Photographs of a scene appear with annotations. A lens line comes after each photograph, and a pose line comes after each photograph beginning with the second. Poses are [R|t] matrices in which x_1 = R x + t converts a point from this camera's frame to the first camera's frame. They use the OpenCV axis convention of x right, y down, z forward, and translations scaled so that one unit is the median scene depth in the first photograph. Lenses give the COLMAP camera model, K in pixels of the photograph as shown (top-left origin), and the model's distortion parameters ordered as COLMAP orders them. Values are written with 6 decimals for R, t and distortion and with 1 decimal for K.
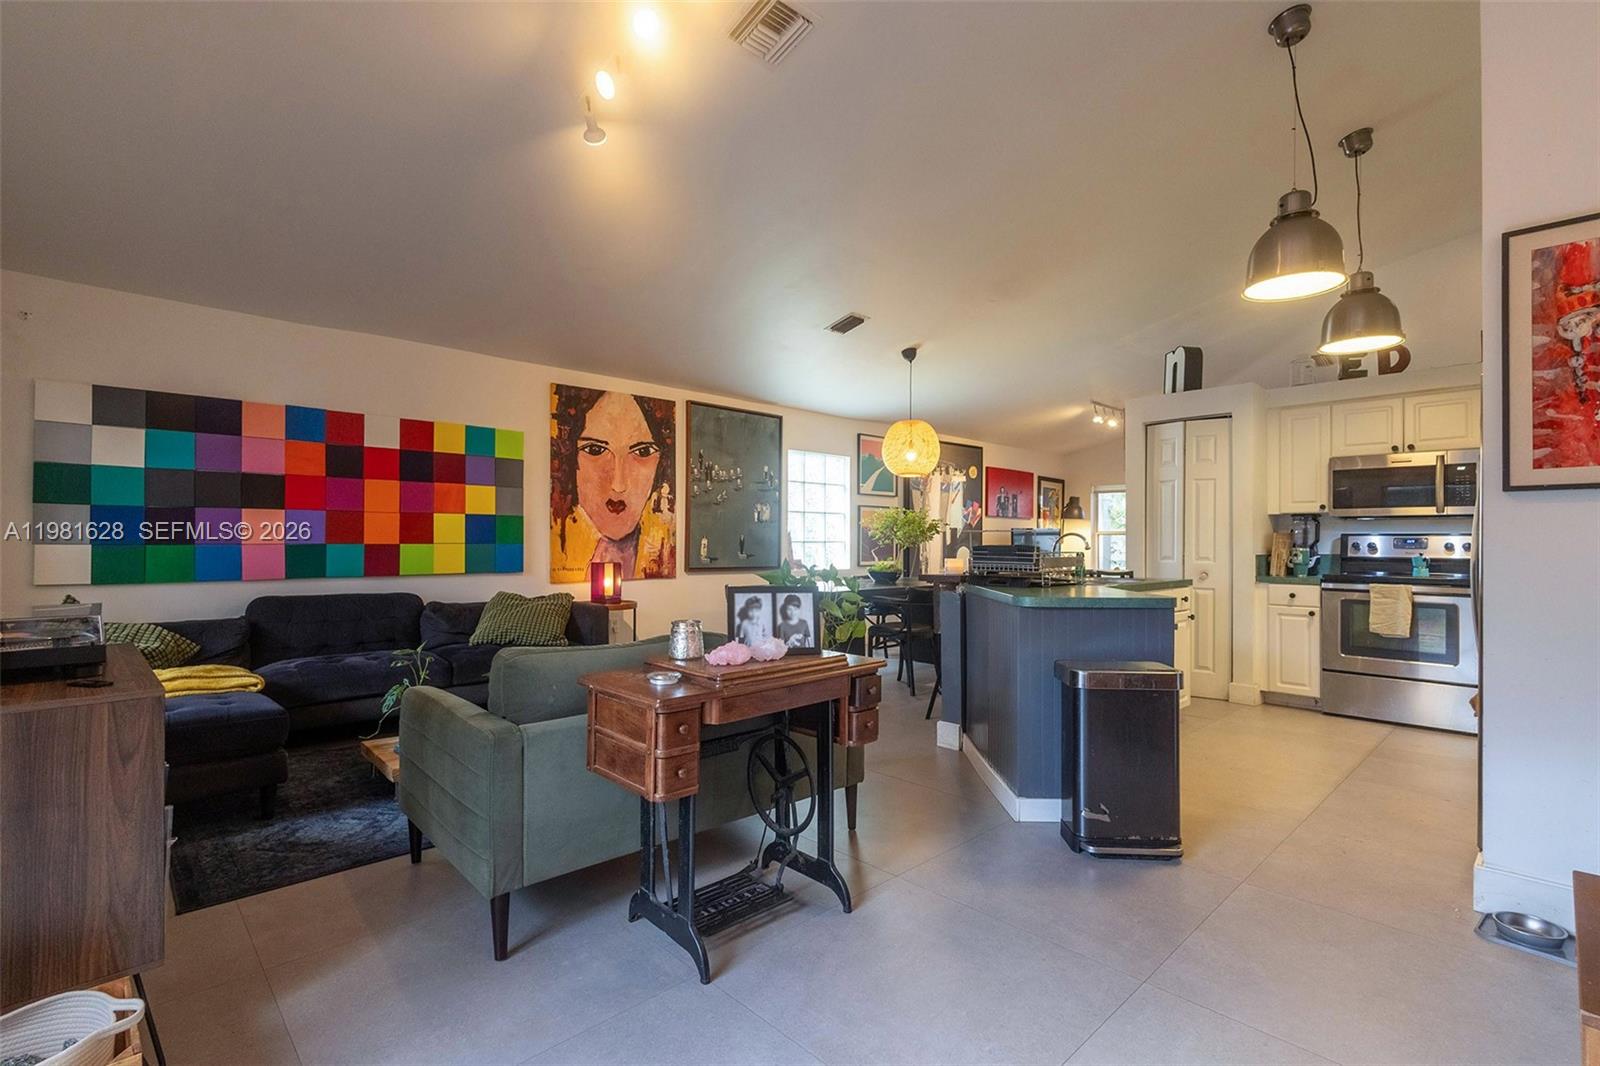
lens RADIAL K [[752.2, 0, 805.2], [0, 752.2, 531.3], [0, 0, 1]] dist [0.014592, -0.002020]
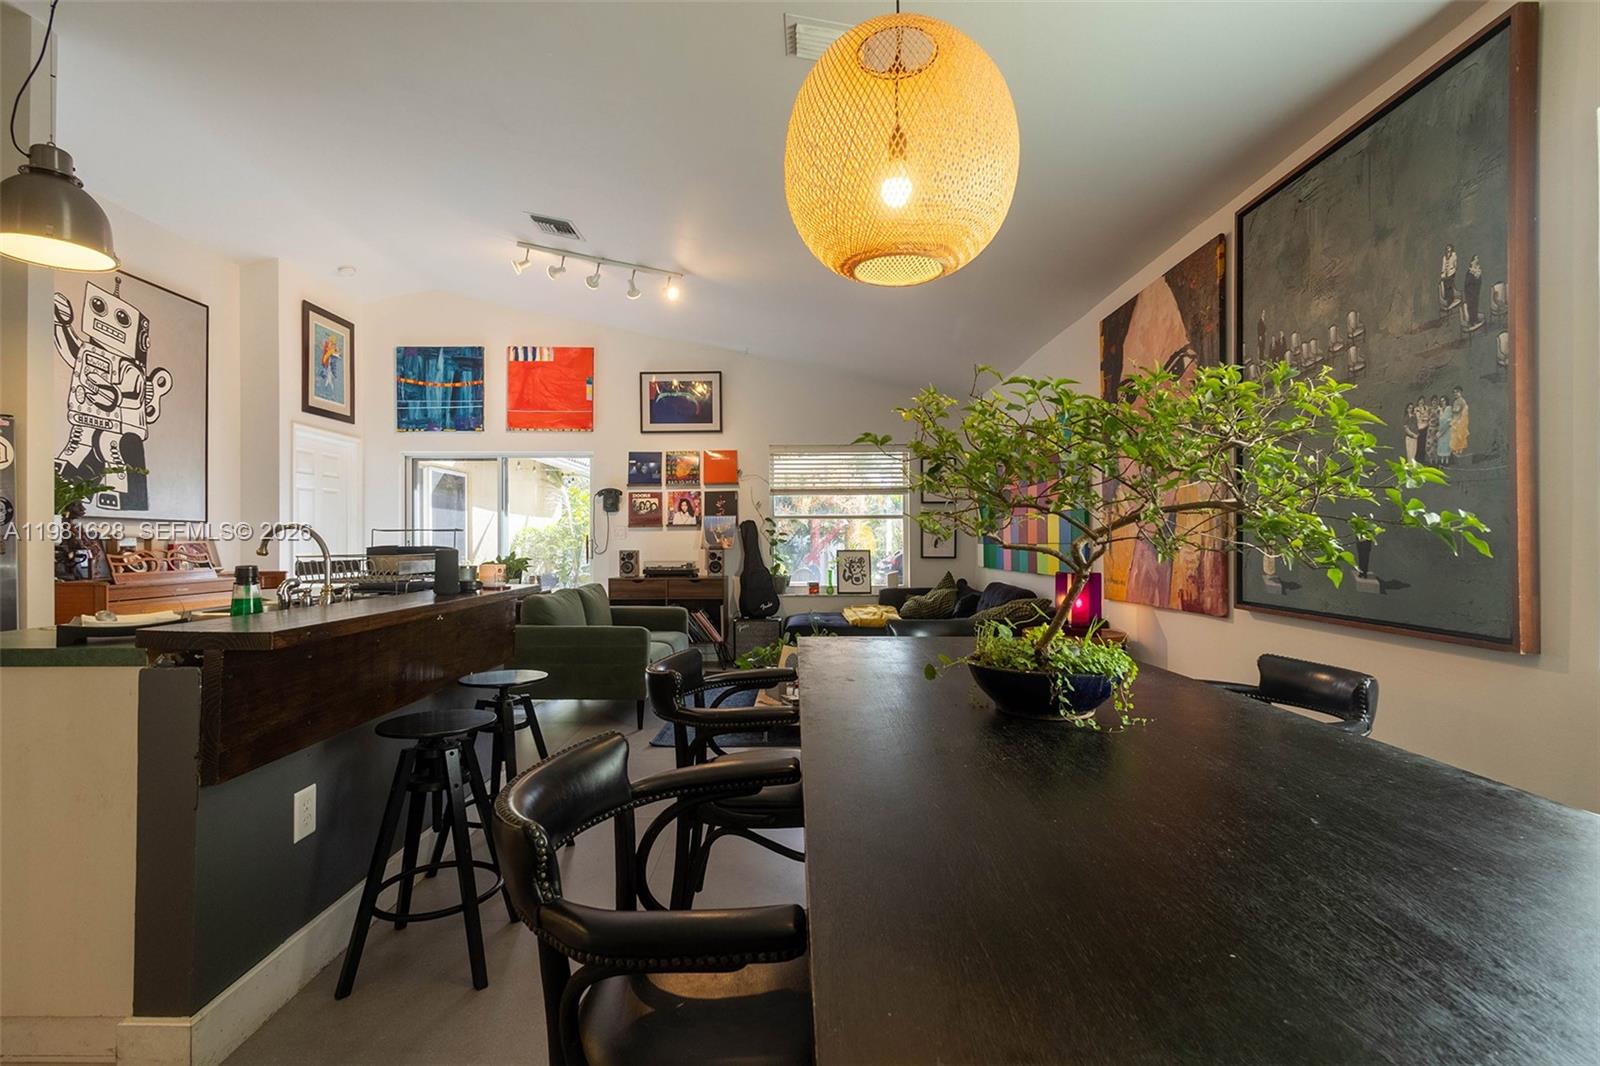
lens RADIAL K [[752.2, 0, 799.2], [0, 752.2, 540.0], [0, 0, 1]] dist [0.014592, -0.002020]
pose [[-0.697154, -0.006557, -0.716892, 0.328550], [0.005911, 0.999872, -0.014893, 0.019024], [0.716897, -0.014620, -0.697025, 1.104611]]
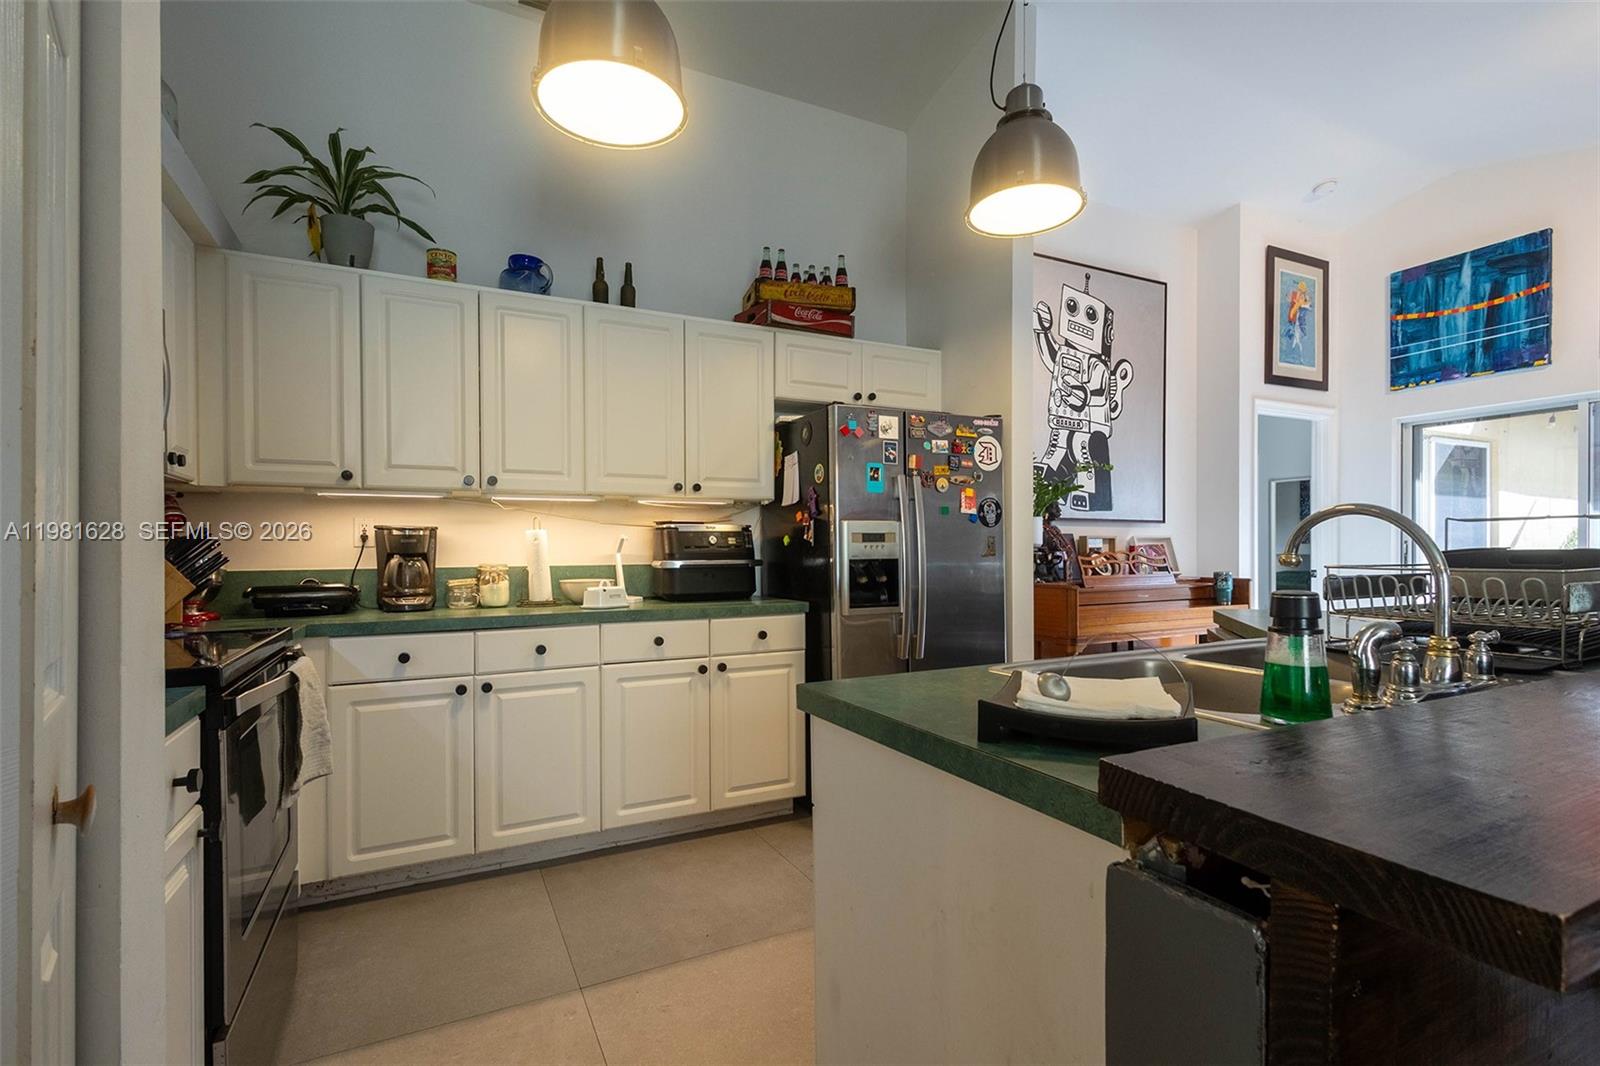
lens RADIAL K [[752.2, 0, 792.3], [0, 752.2, 554.0], [0, 0, 1]] dist [0.014592, -0.002020]
pose [[-0.952754, -0.002799, 0.303730, 0.311064], [-0.002776, 0.999996, 0.000508, 0.016757], [-0.303730, -0.000359, -0.952758, 0.896332]]
